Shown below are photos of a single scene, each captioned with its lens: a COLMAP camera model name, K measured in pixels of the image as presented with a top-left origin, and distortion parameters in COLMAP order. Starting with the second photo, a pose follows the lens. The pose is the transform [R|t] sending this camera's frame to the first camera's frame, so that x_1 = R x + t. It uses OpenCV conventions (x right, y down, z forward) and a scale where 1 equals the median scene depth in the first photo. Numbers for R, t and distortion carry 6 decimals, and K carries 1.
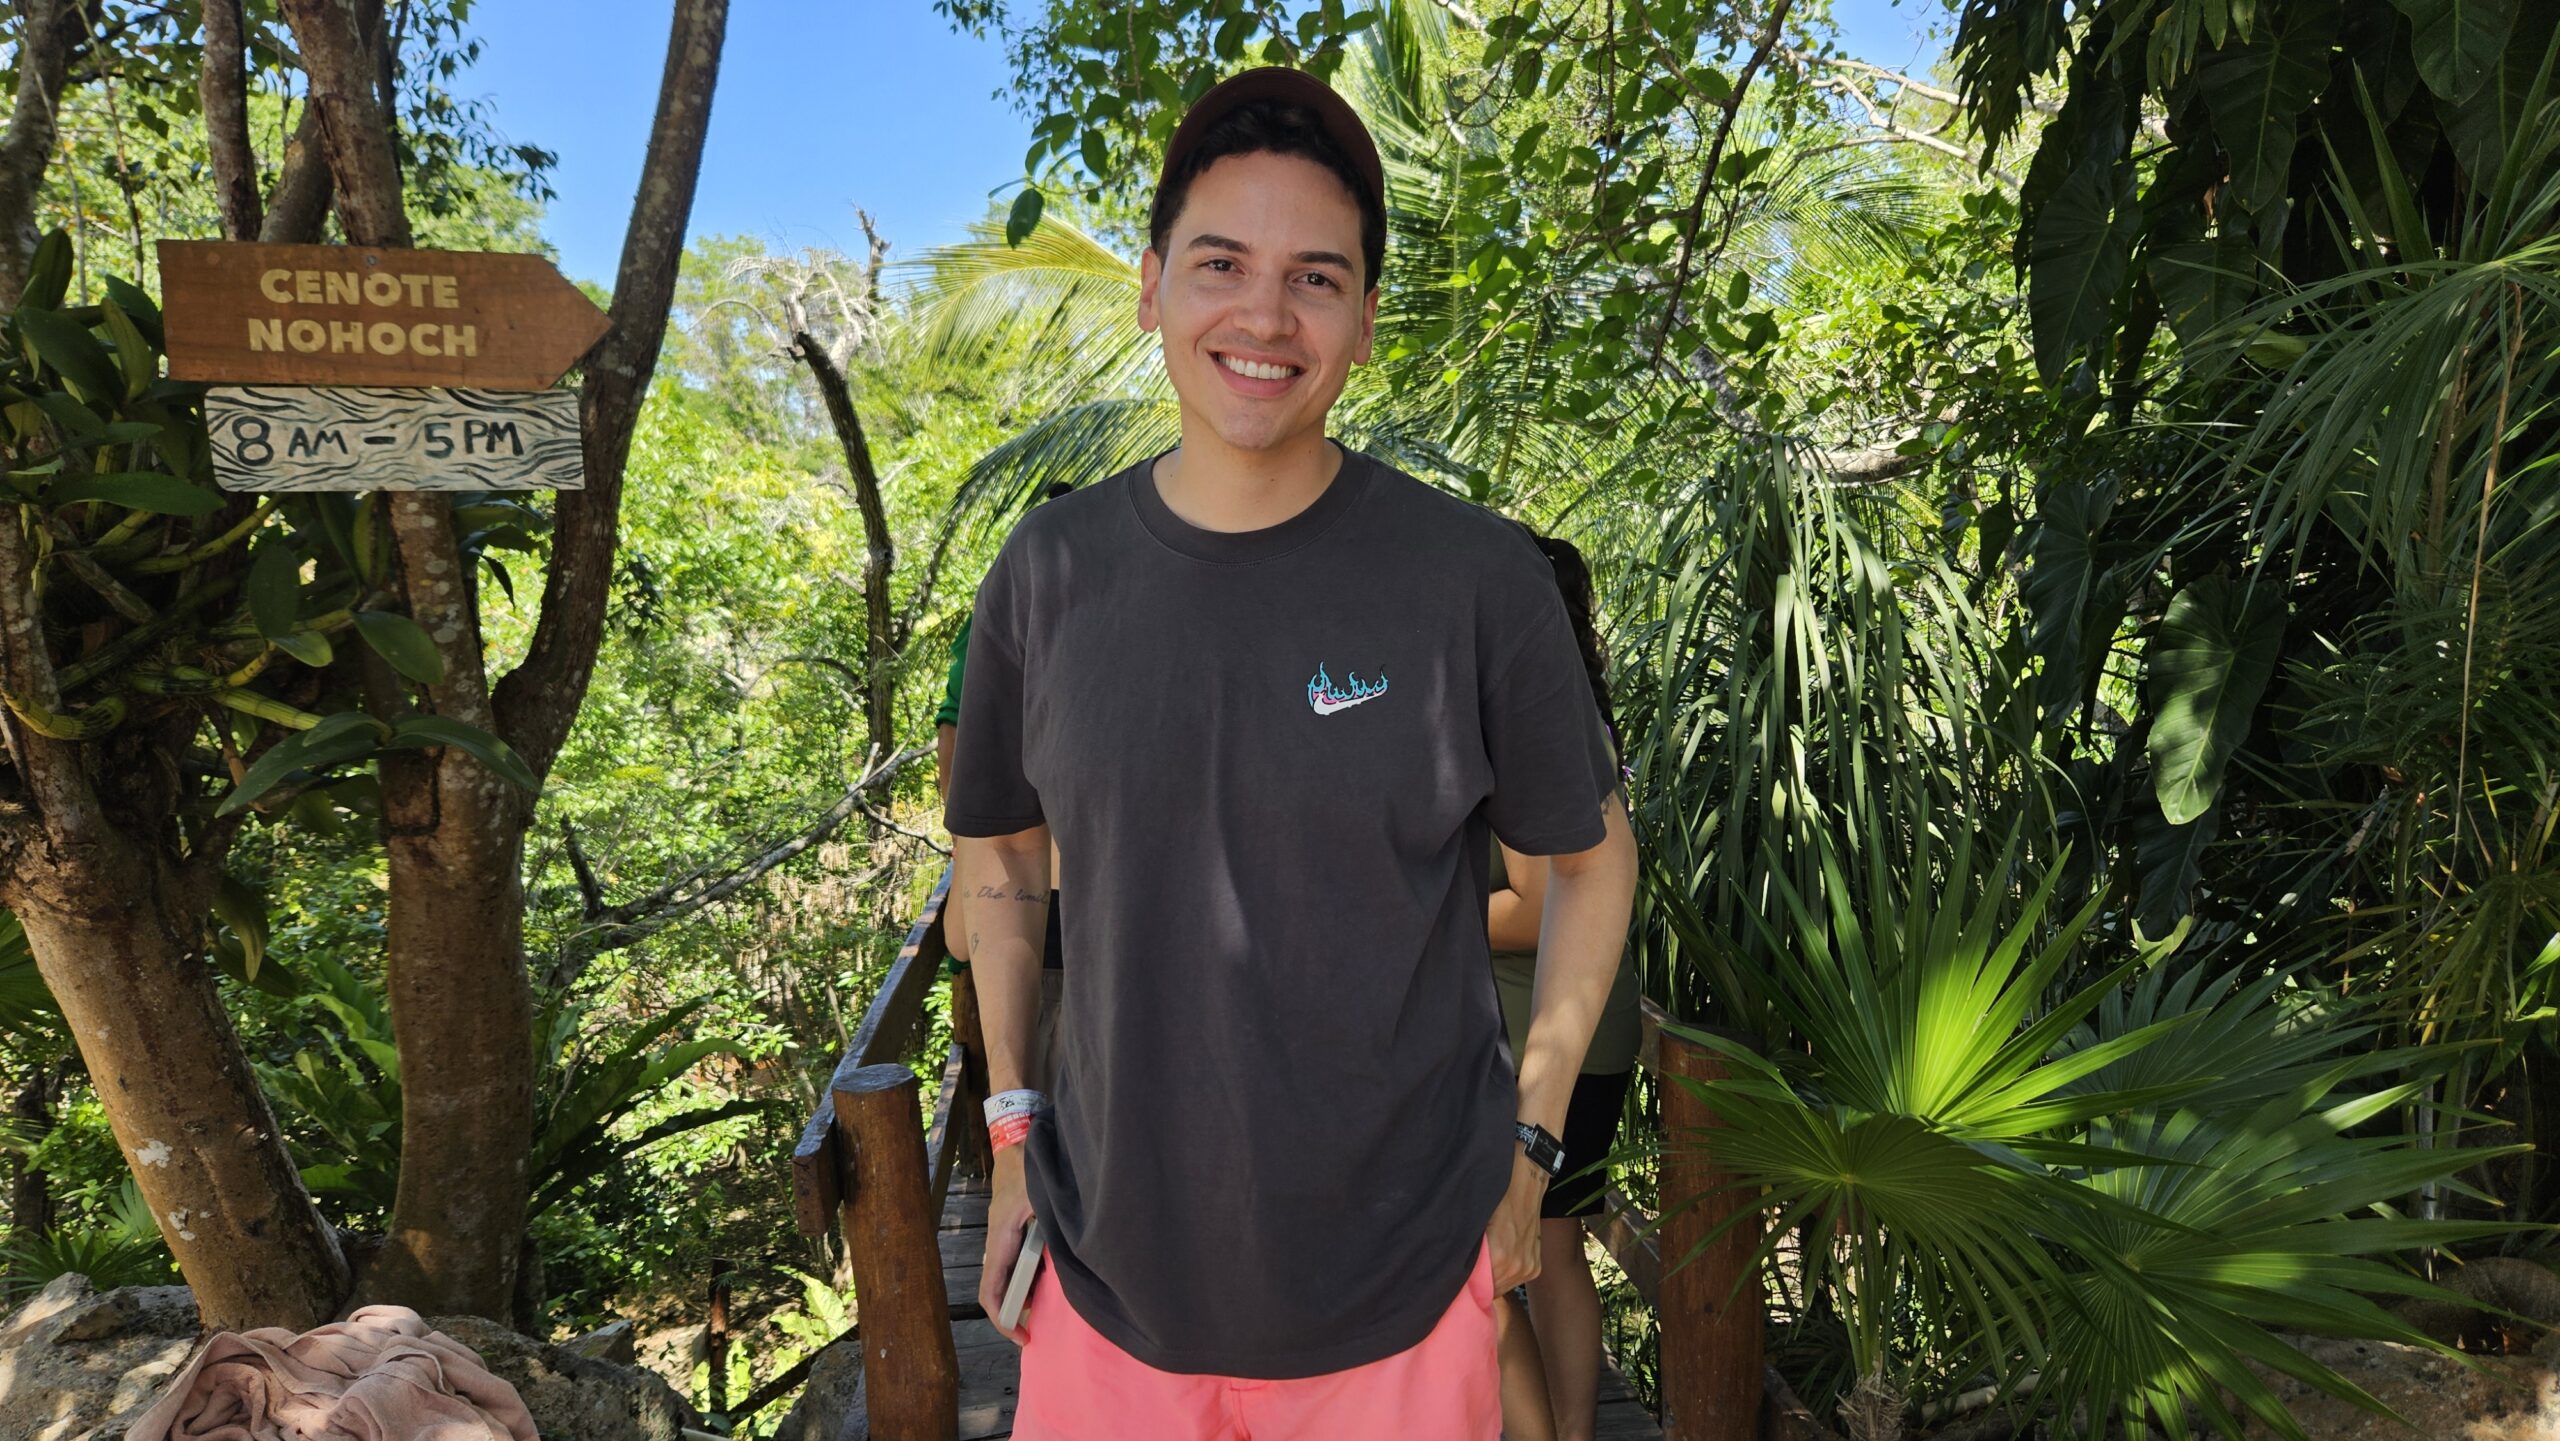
lens RADIAL K [[1700.9, 0, 1280.0], [0, 1700.9, 720.5], [0, 0, 1]] dist [0.040681, -0.037510]
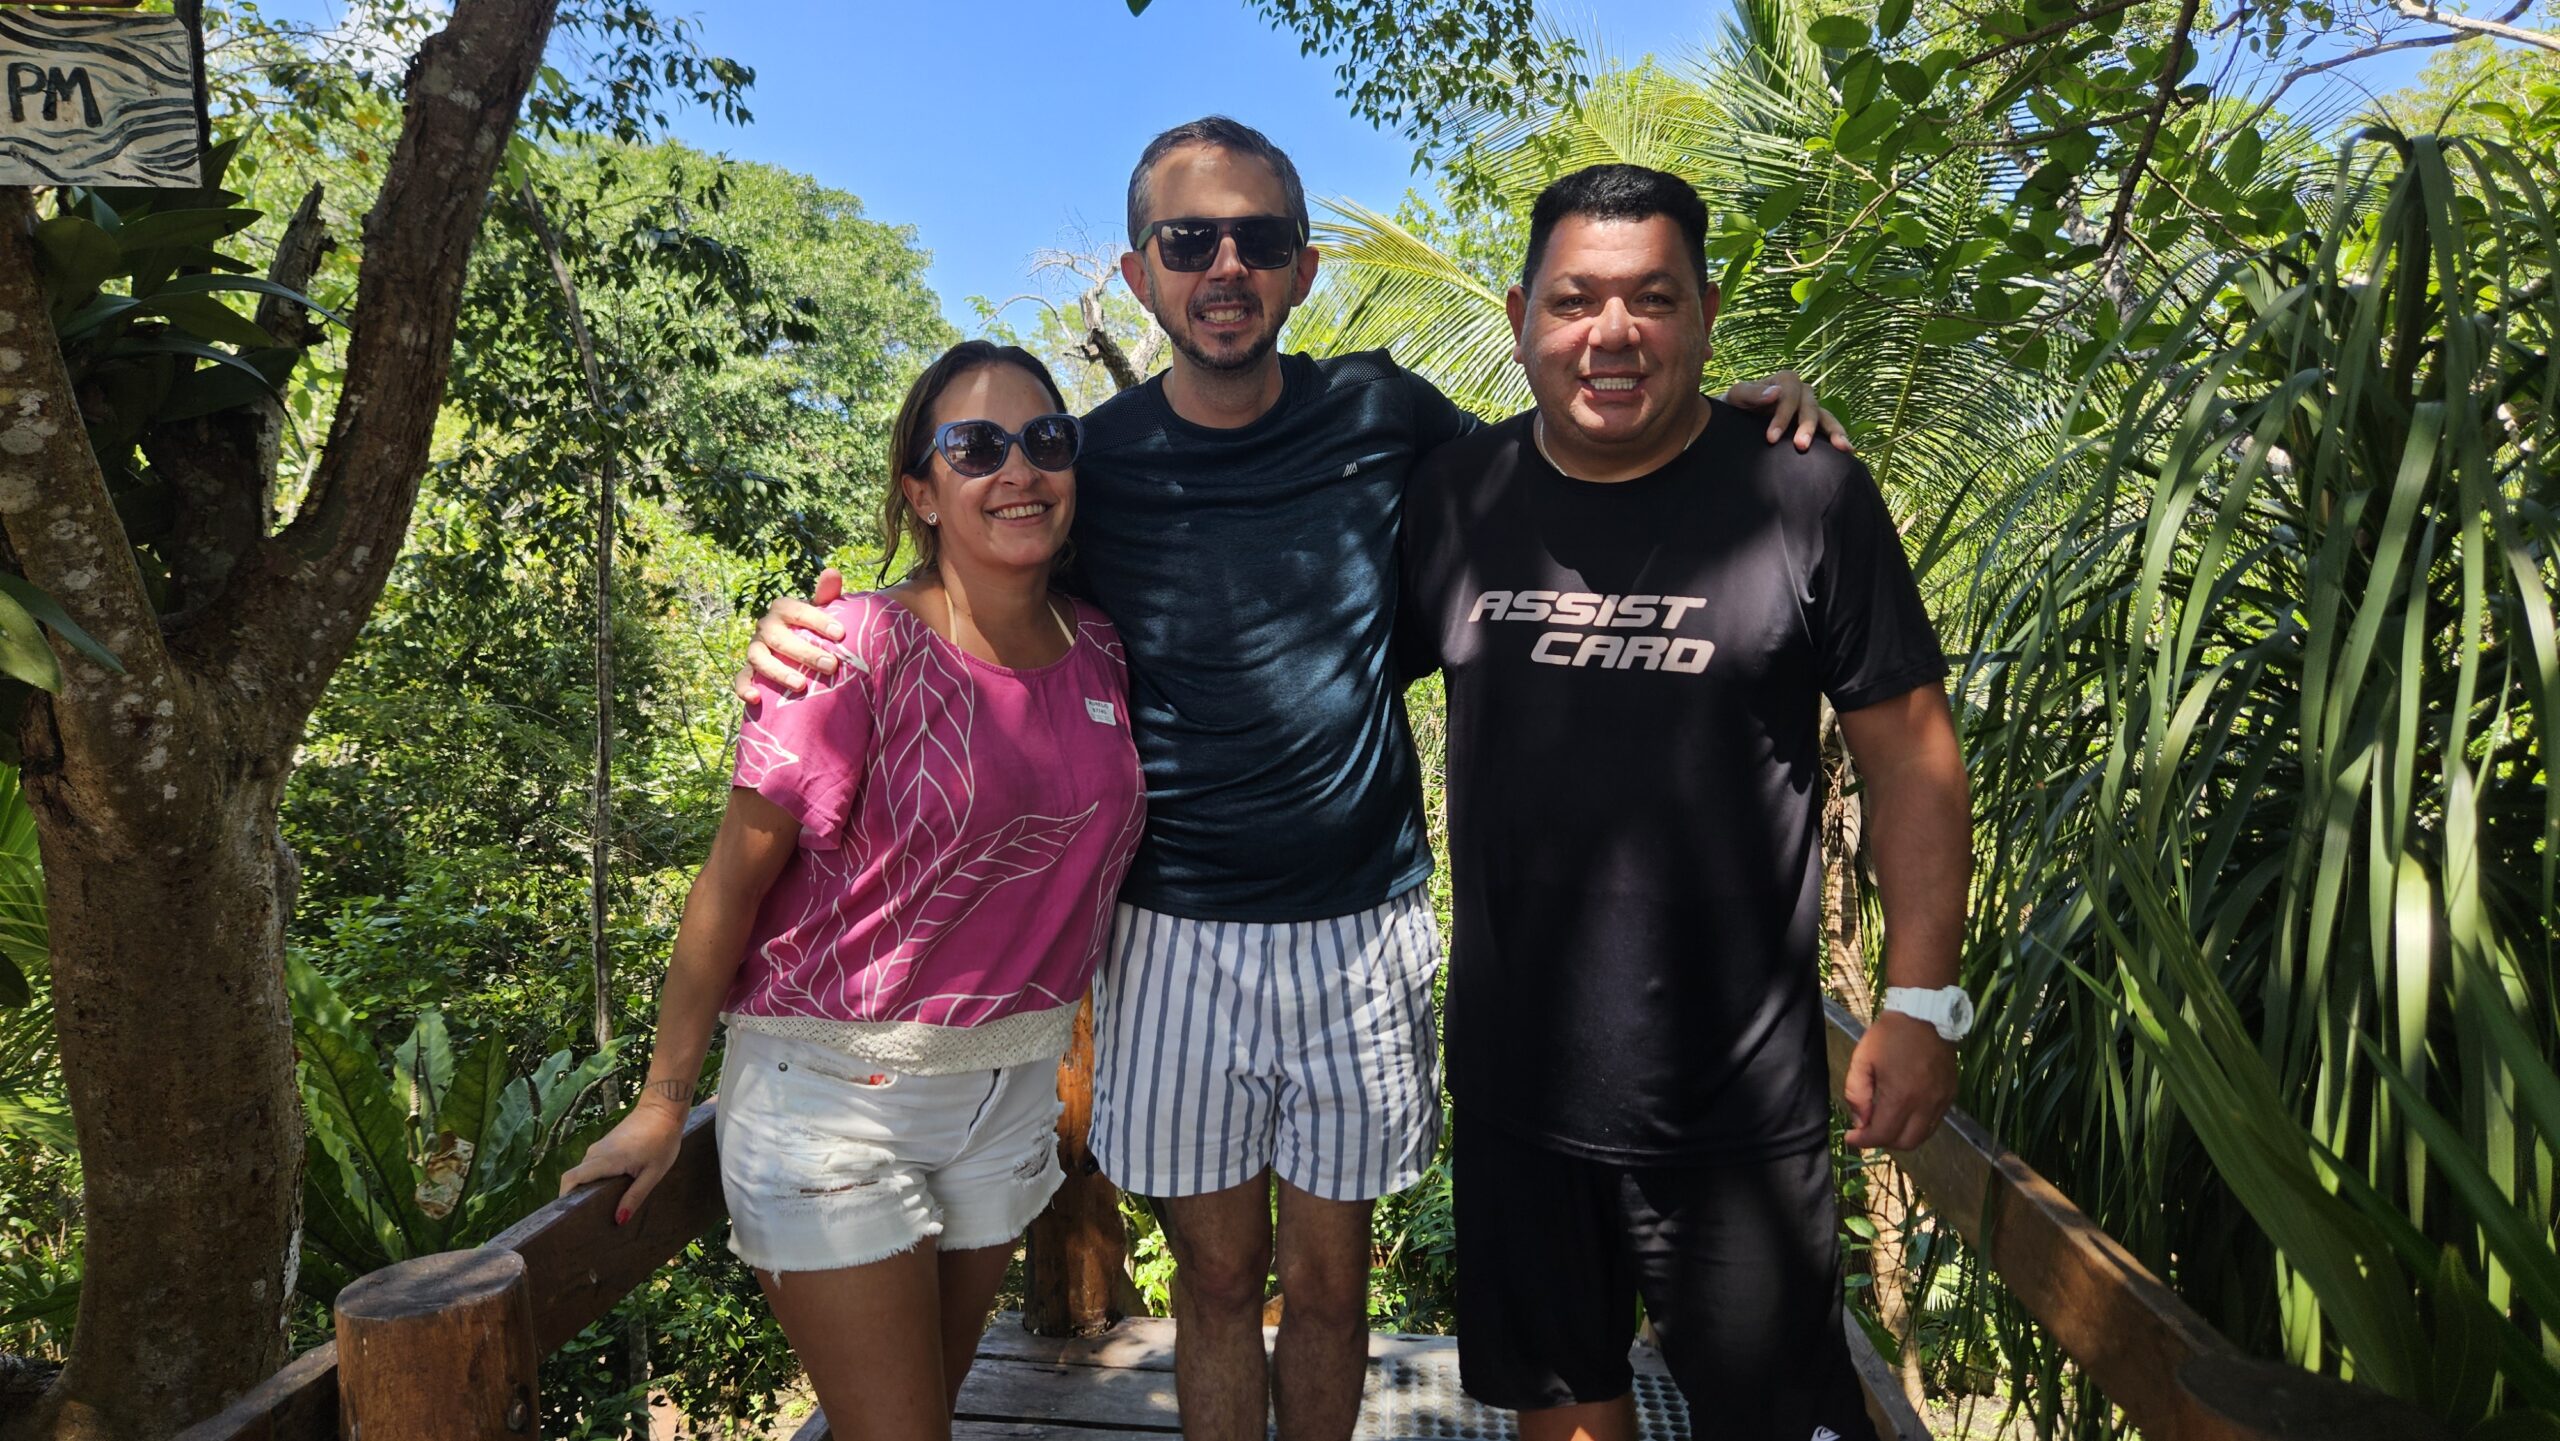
lens RADIAL K [[1705.8, 0, 1240.0], [0, 1705.8, 704.0], [0, 0, 1]] dist [0.002473, -0.001017]
pose [[0.973731, 0.044678, -0.223276, 0.081410], [-0.054797, 0.997723, -0.039329, 0.045832], [0.221010, 0.050531, 0.973962, 0.523523]]
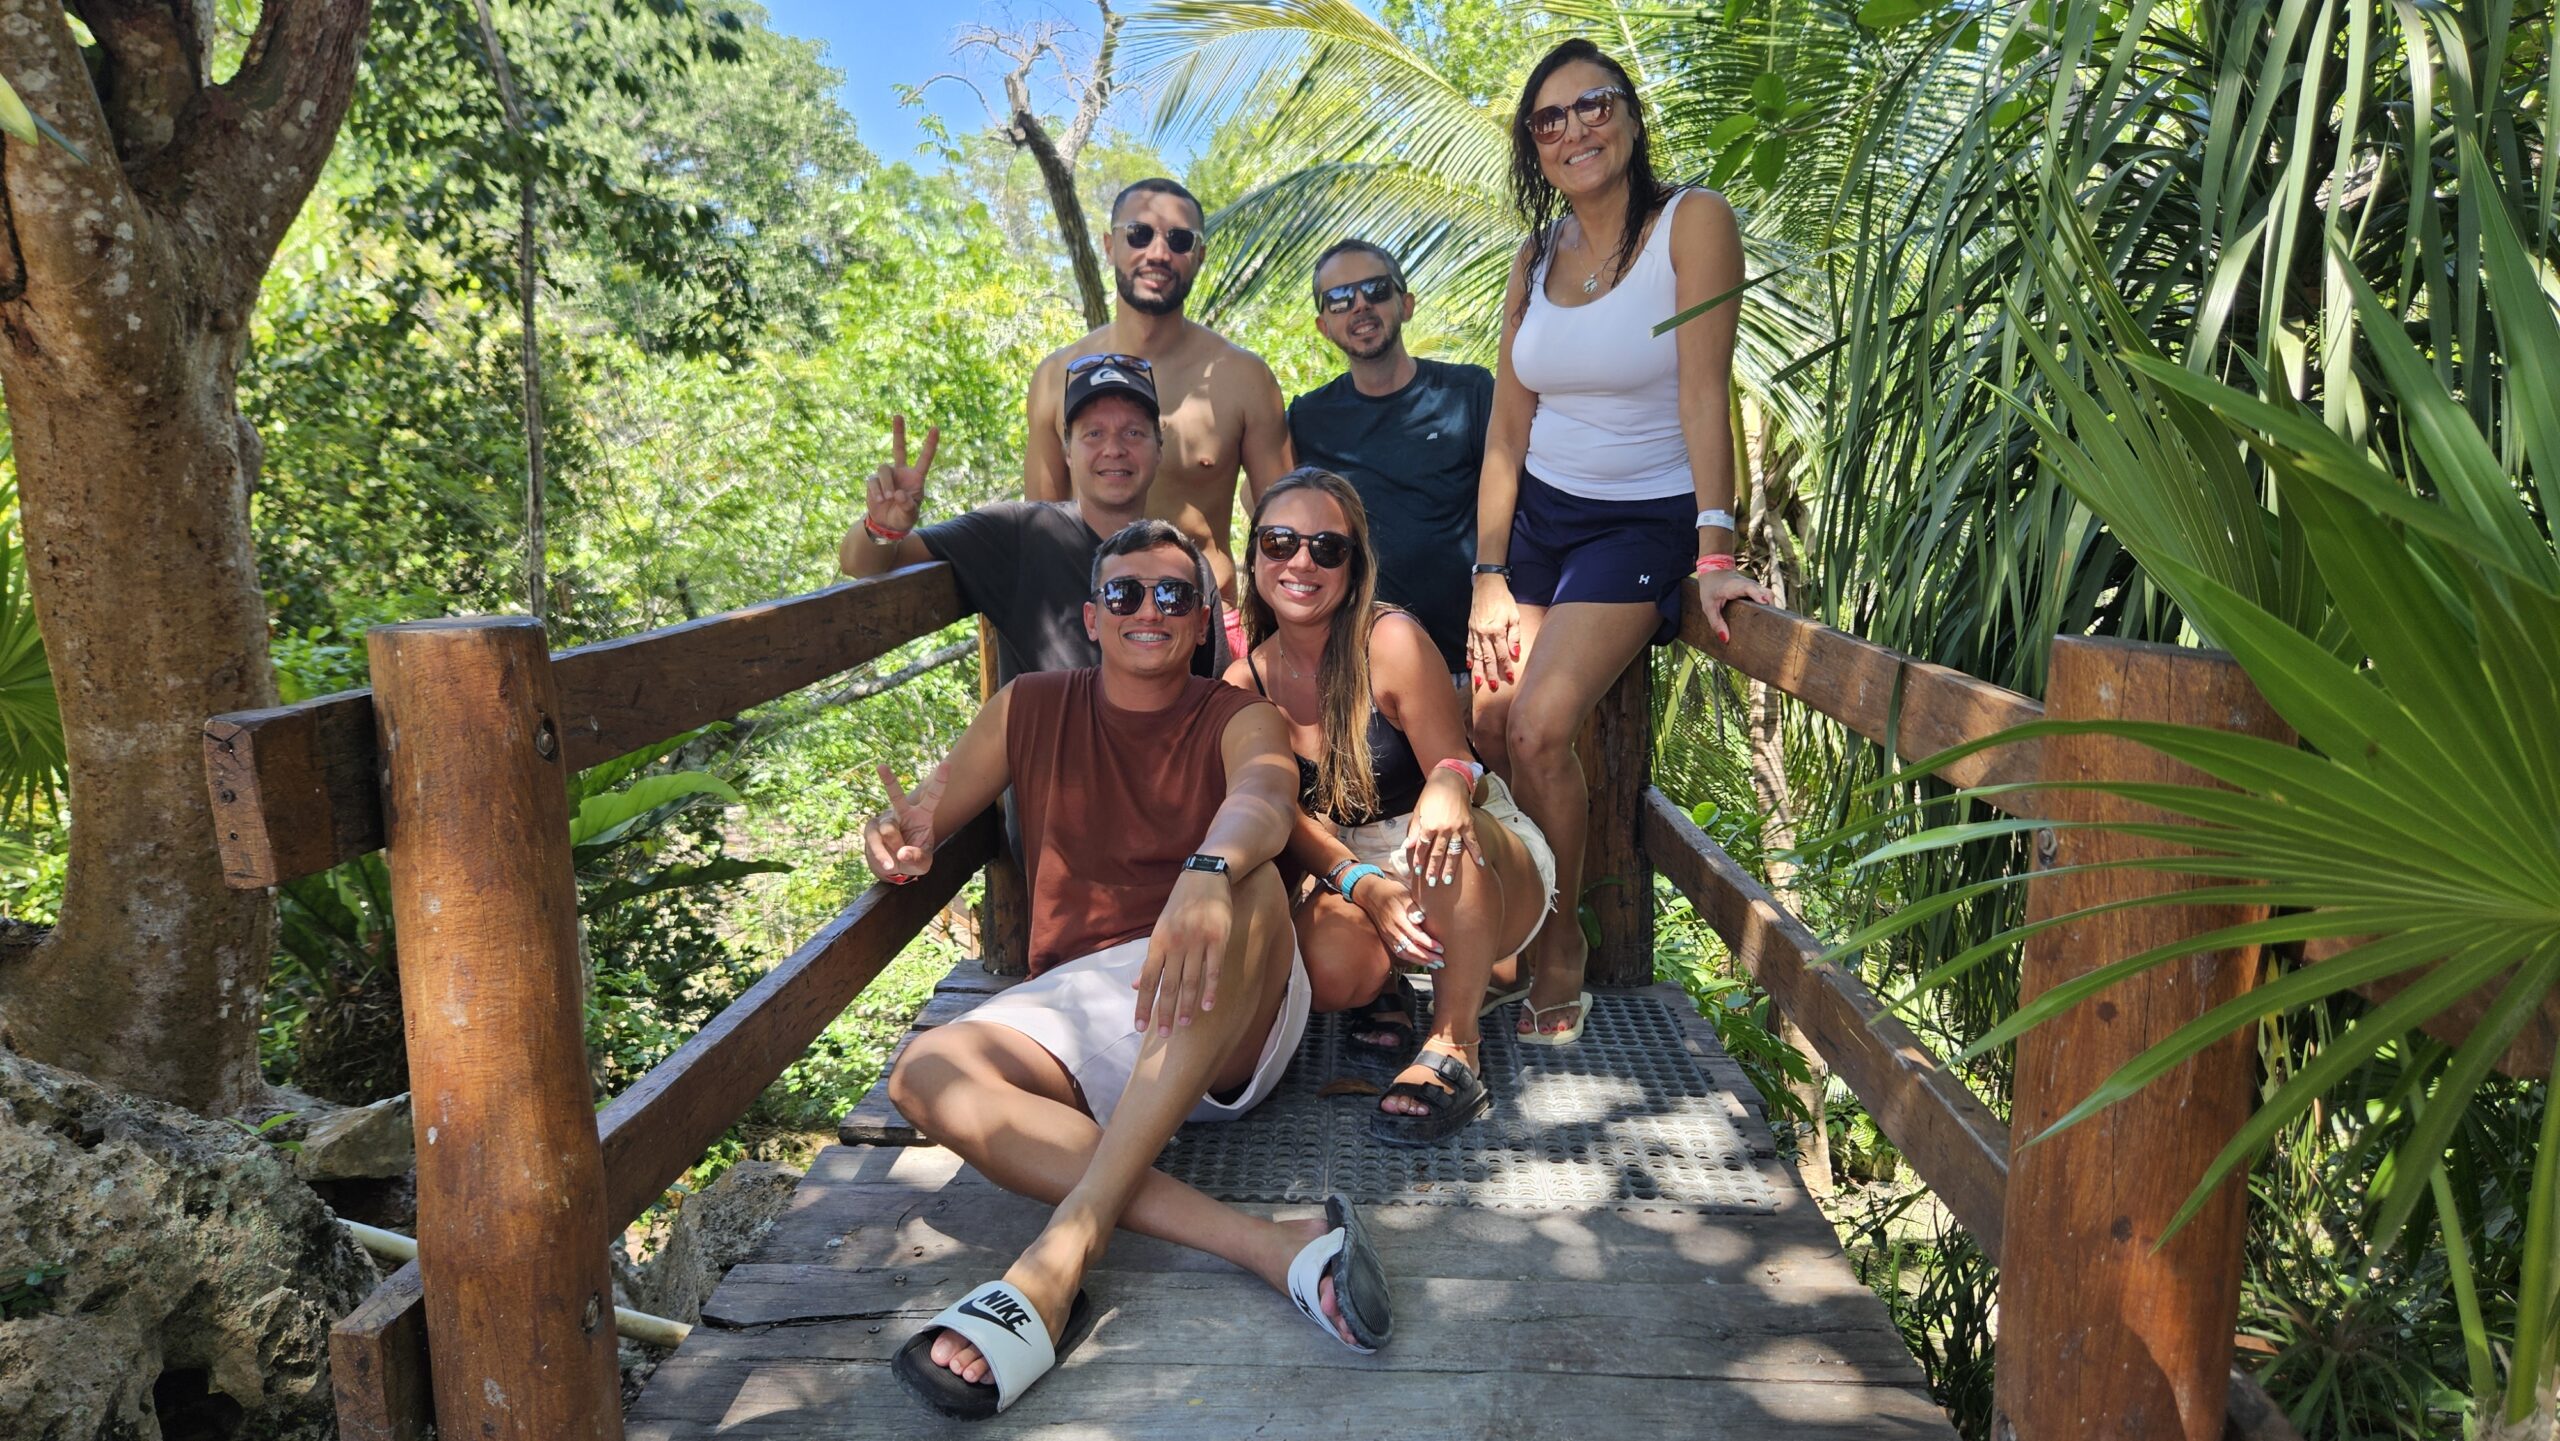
lens RADIAL K [[1707.2, 0, 1242.9], [0, 1707.2, 723.0], [0, 0, 1]] dist [0.034137, -0.046546]
pose [[0.982230, 0.061203, -0.177420, 0.085258], [-0.051562, 0.996957, 0.058456, 0.180596], [0.180458, -0.048270, 0.982398, 0.487981]]
